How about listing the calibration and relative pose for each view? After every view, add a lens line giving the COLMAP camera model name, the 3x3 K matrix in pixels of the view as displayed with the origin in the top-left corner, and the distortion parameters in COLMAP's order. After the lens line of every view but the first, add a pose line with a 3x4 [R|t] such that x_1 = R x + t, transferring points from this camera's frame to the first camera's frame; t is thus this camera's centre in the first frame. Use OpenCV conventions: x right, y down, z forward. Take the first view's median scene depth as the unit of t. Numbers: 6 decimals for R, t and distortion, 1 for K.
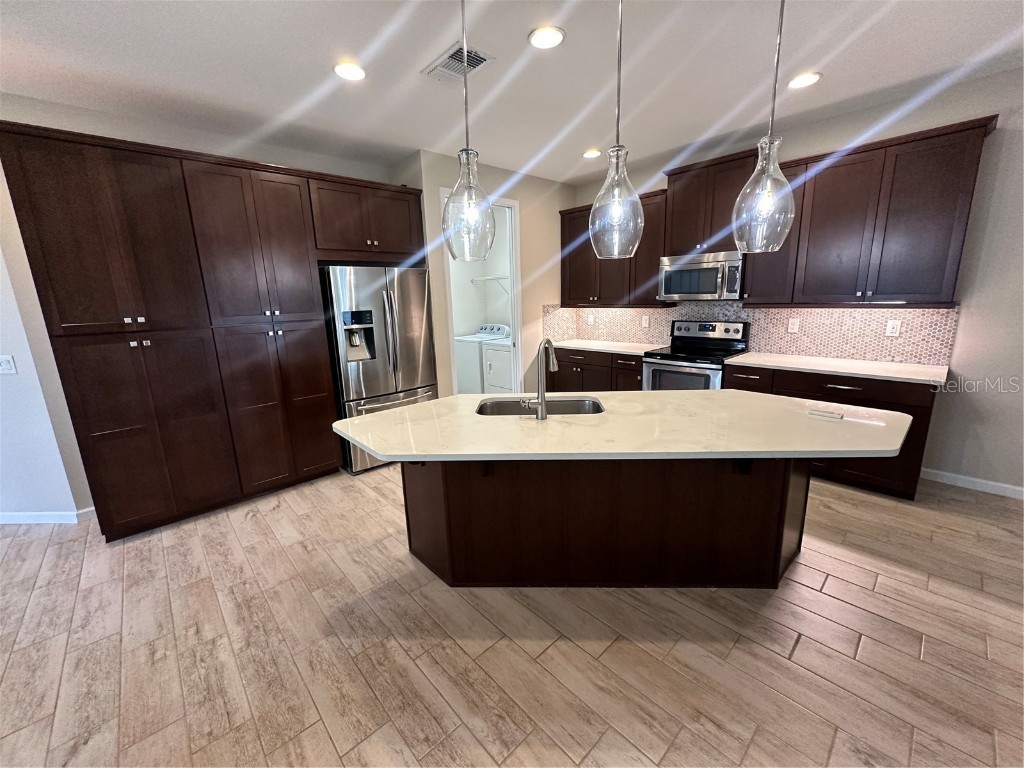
lens RADIAL K [[405.2, 0, 507.1], [0, 405.2, 381.4], [0, 0, 1]] dist [-0.008138, 0.002397]
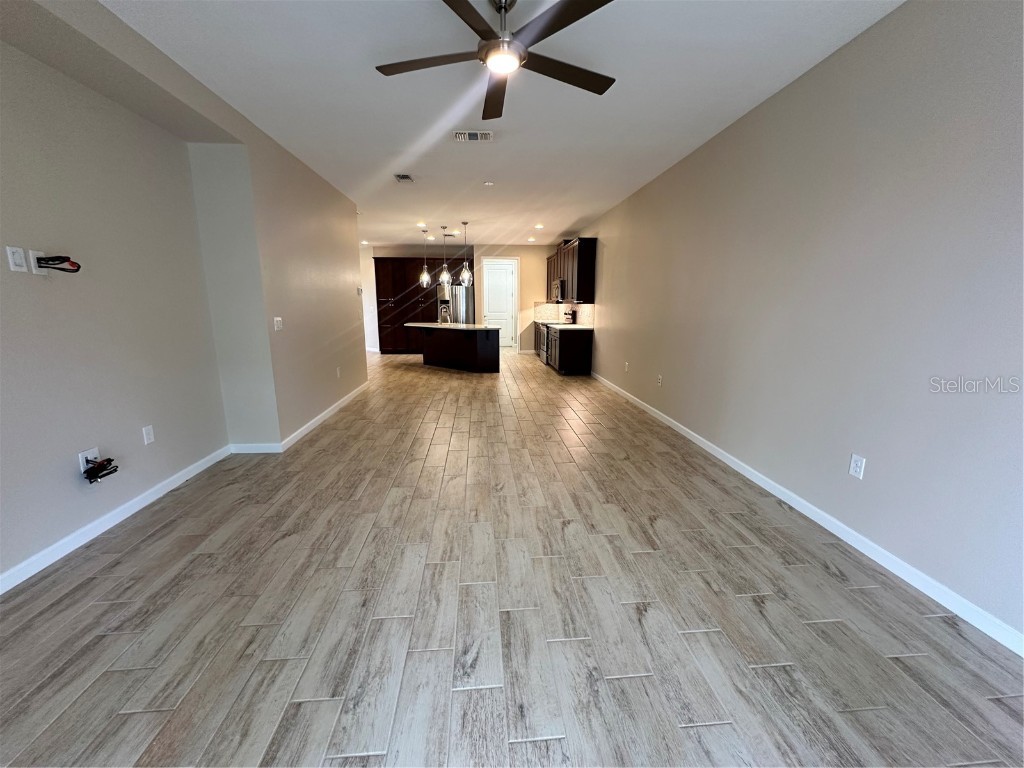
lens RADIAL K [[405.2, 0, 511.7], [0, 405.2, 377.6], [0, 0, 1]] dist [-0.008138, 0.002397]
pose [[0.786161, 0.146924, -0.600303, 3.508877], [-0.157693, 0.986867, 0.035020, 0.410634], [0.597564, 0.067132, 0.799006, -2.058470]]
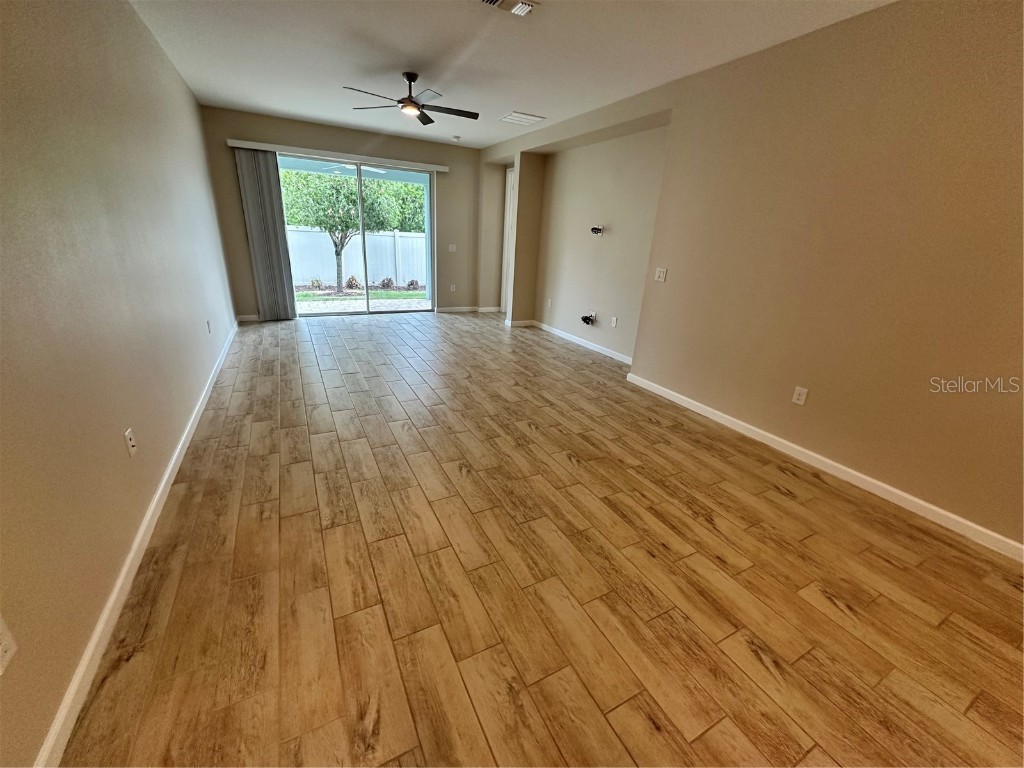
lens RADIAL K [[405.2, 0, 509.0], [0, 405.2, 382.5], [0, 0, 1]] dist [-0.008138, 0.002397]
pose [[-0.965198, -0.106528, 0.238840, 1.674173], [0.034666, 0.853100, 0.520594, -0.211940], [-0.259212, 0.510756, -0.819718, 0.889163]]
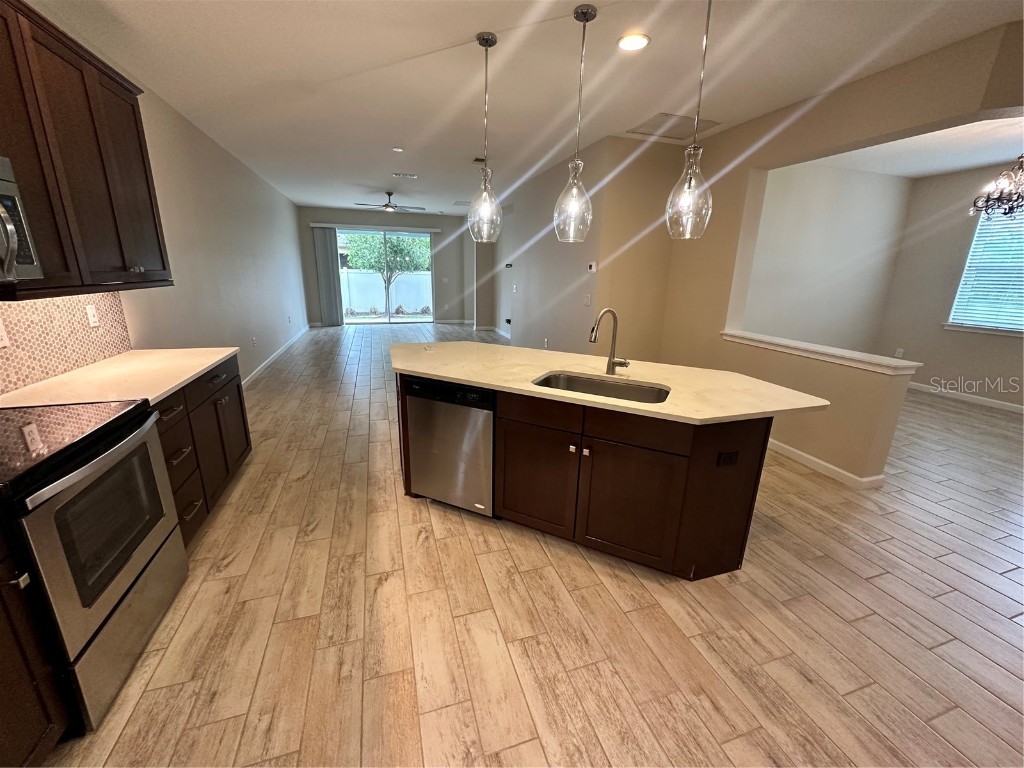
lens RADIAL K [[405.2, 0, 509.9], [0, 405.2, 382.6], [0, 0, 1]] dist [-0.008138, 0.002397]
pose [[-0.907644, -0.100609, 0.407504, -0.051532], [0.095788, 0.895582, 0.434463, -0.426755], [-0.408664, 0.433372, -0.803232, 2.079849]]
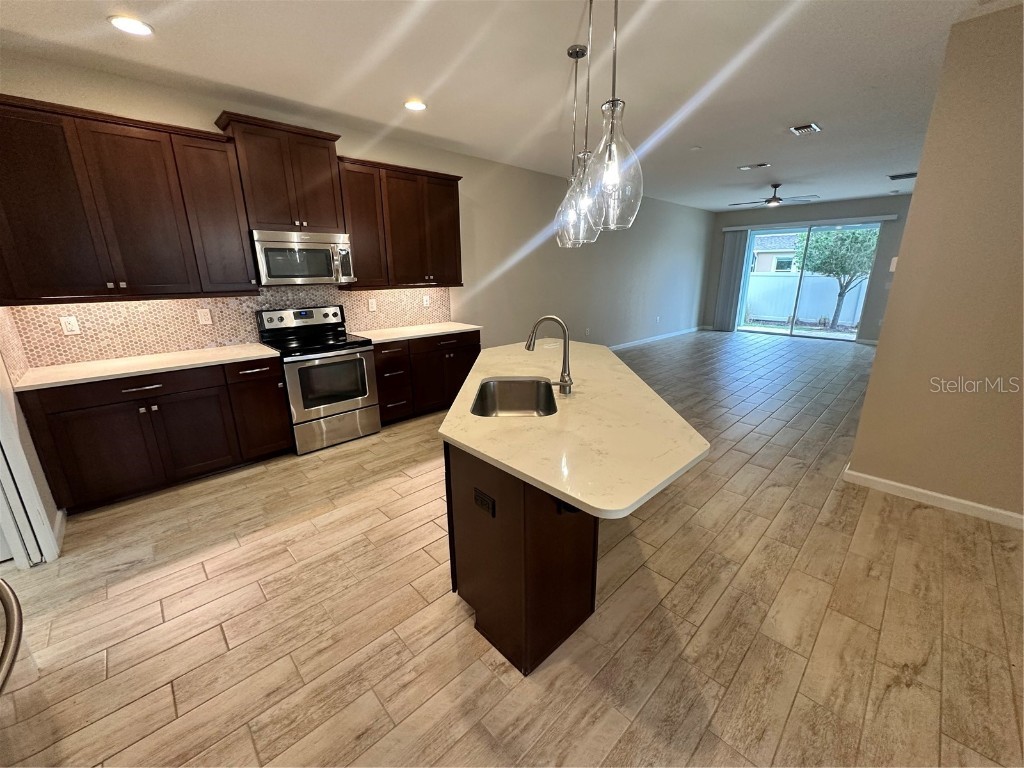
lens RADIAL K [[405.2, 0, 516.8], [0, 405.2, 384.8], [0, 0, 1]] dist [-0.008138, 0.002397]
pose [[-0.027434, -0.242057, 0.969874, -0.858474], [0.217827, 0.945476, 0.242129, -0.192103], [-0.975602, 0.217908, 0.026789, 1.041007]]
